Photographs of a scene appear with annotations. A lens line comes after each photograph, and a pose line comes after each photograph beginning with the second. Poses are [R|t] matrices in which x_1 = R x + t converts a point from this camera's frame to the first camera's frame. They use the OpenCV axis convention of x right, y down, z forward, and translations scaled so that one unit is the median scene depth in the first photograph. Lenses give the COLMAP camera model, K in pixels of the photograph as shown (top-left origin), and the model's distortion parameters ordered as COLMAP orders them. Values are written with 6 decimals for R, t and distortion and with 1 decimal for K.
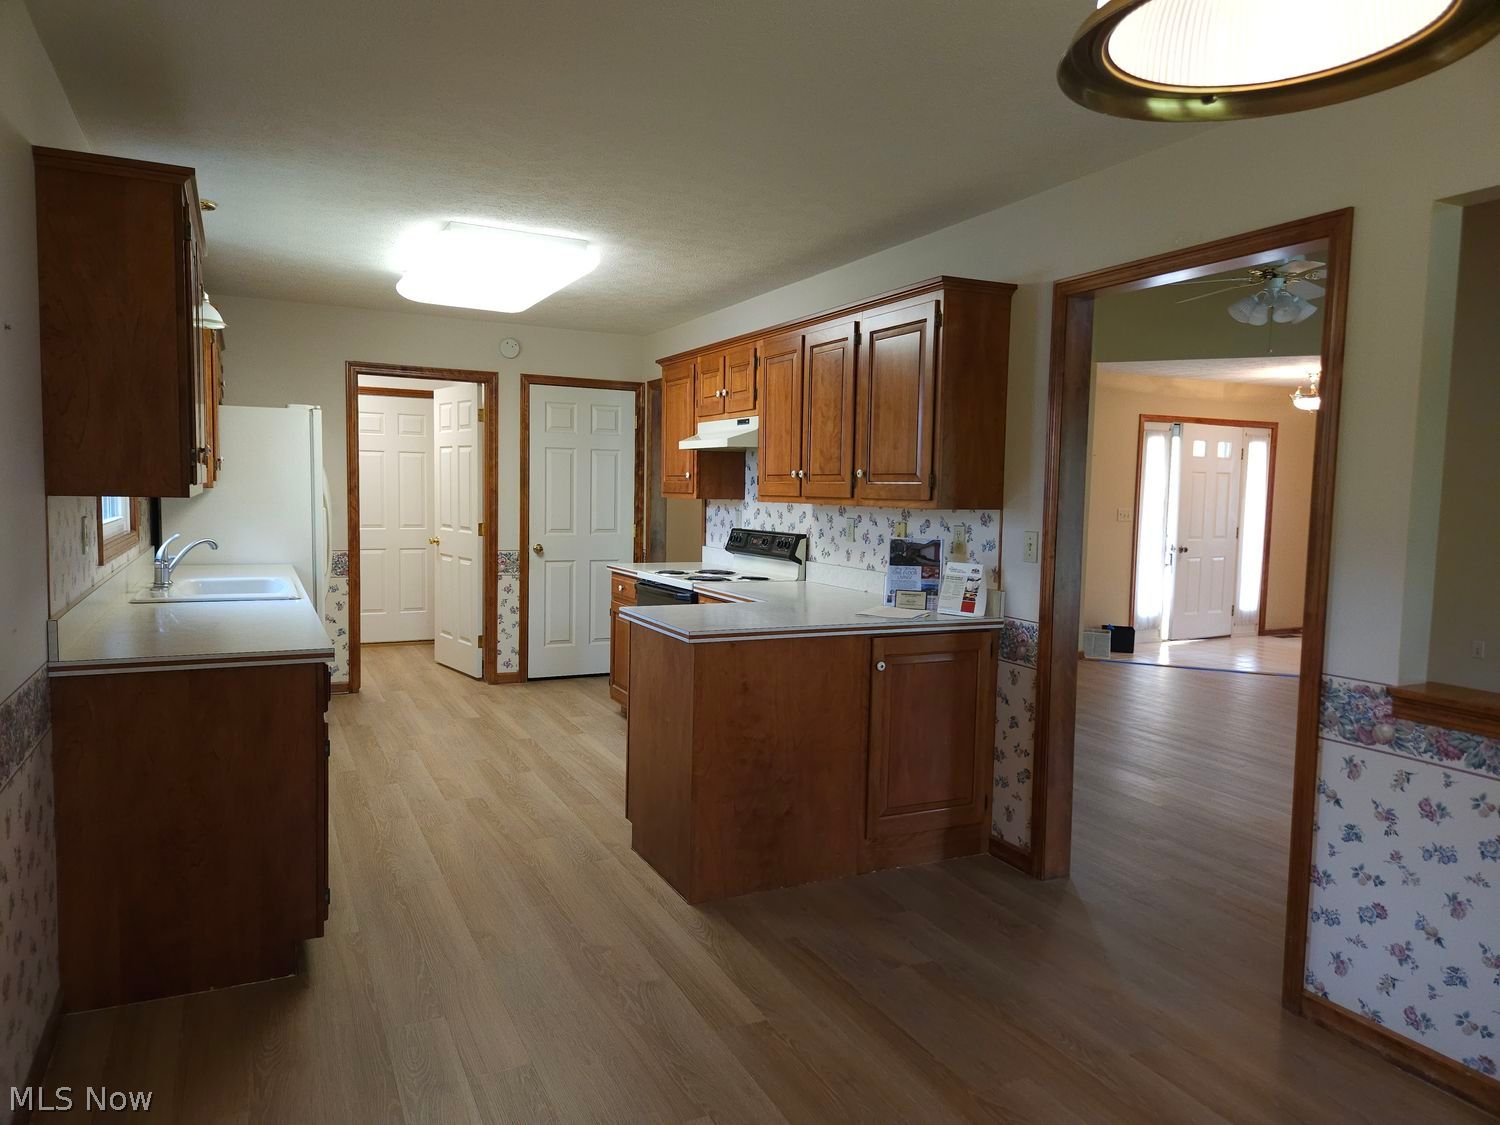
lens RADIAL K [[1001.2, 0, 753.3], [0, 1001.2, 562.3], [0, 0, 1]] dist [0.067874, -0.053438]
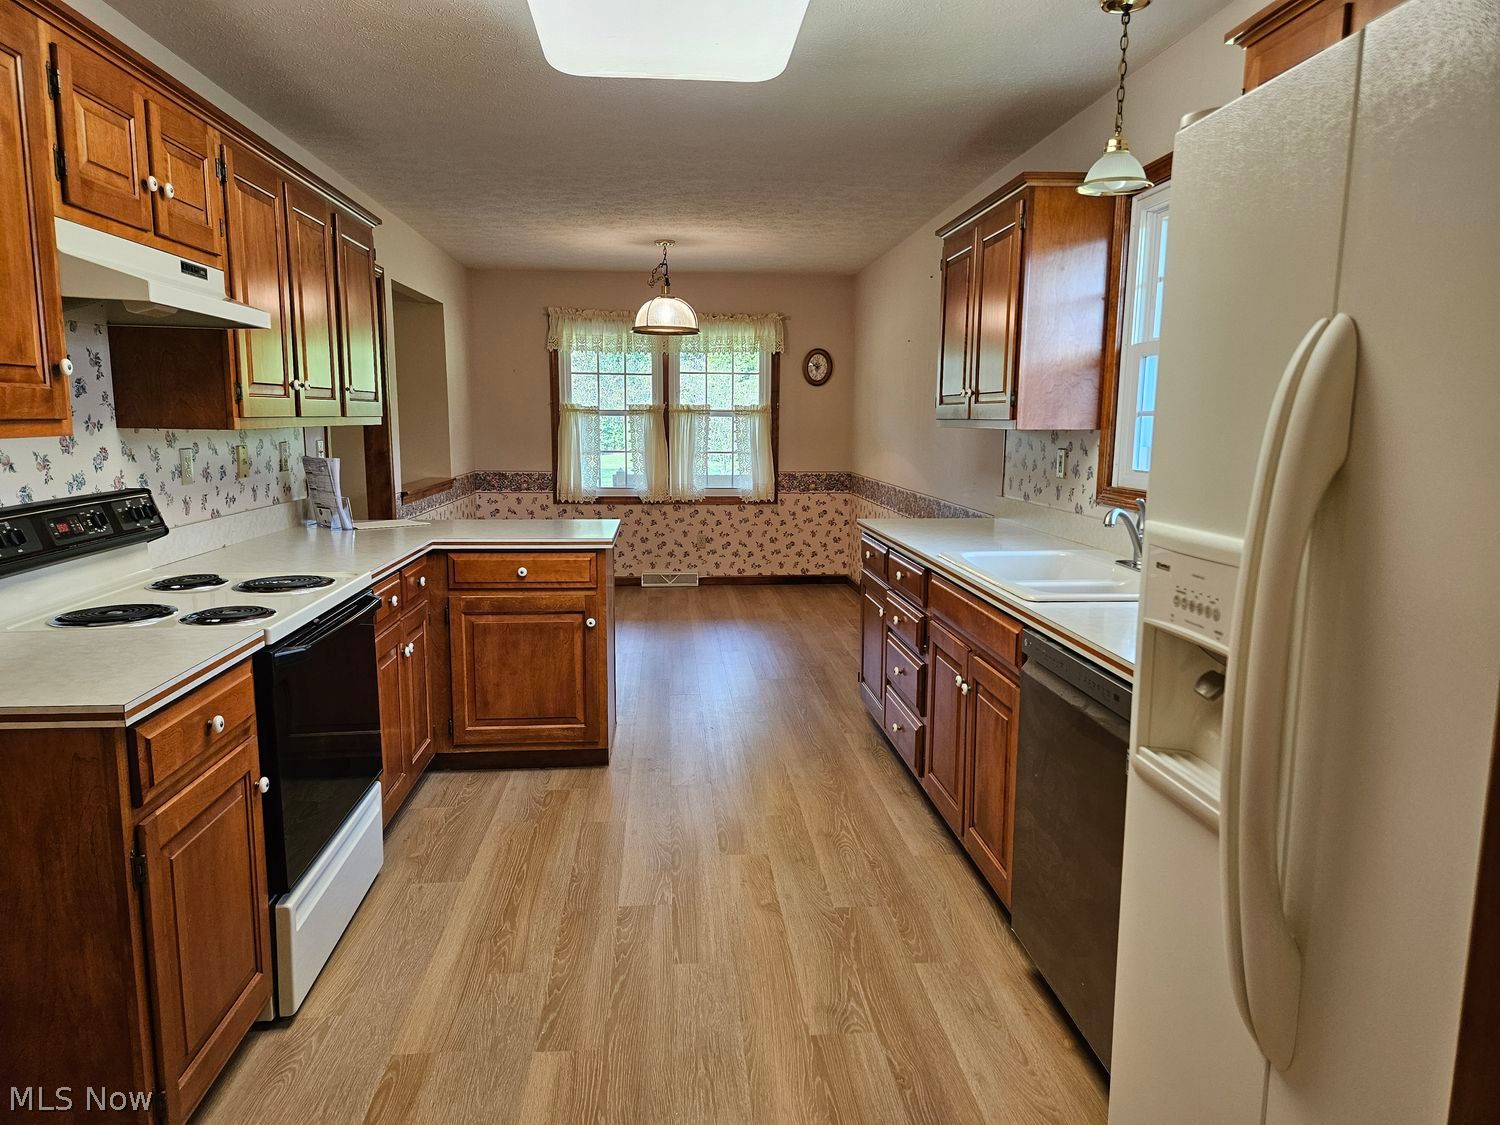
lens RADIAL K [[1001.2, 0, 748.1], [0, 1001.2, 561.0], [0, 0, 1]] dist [0.067874, -0.053438]
pose [[-0.928141, -0.077302, 0.364113, -0.484129], [0.004361, 0.975873, 0.218296, -0.114485], [-0.372203, 0.204197, -0.905411, 1.455690]]
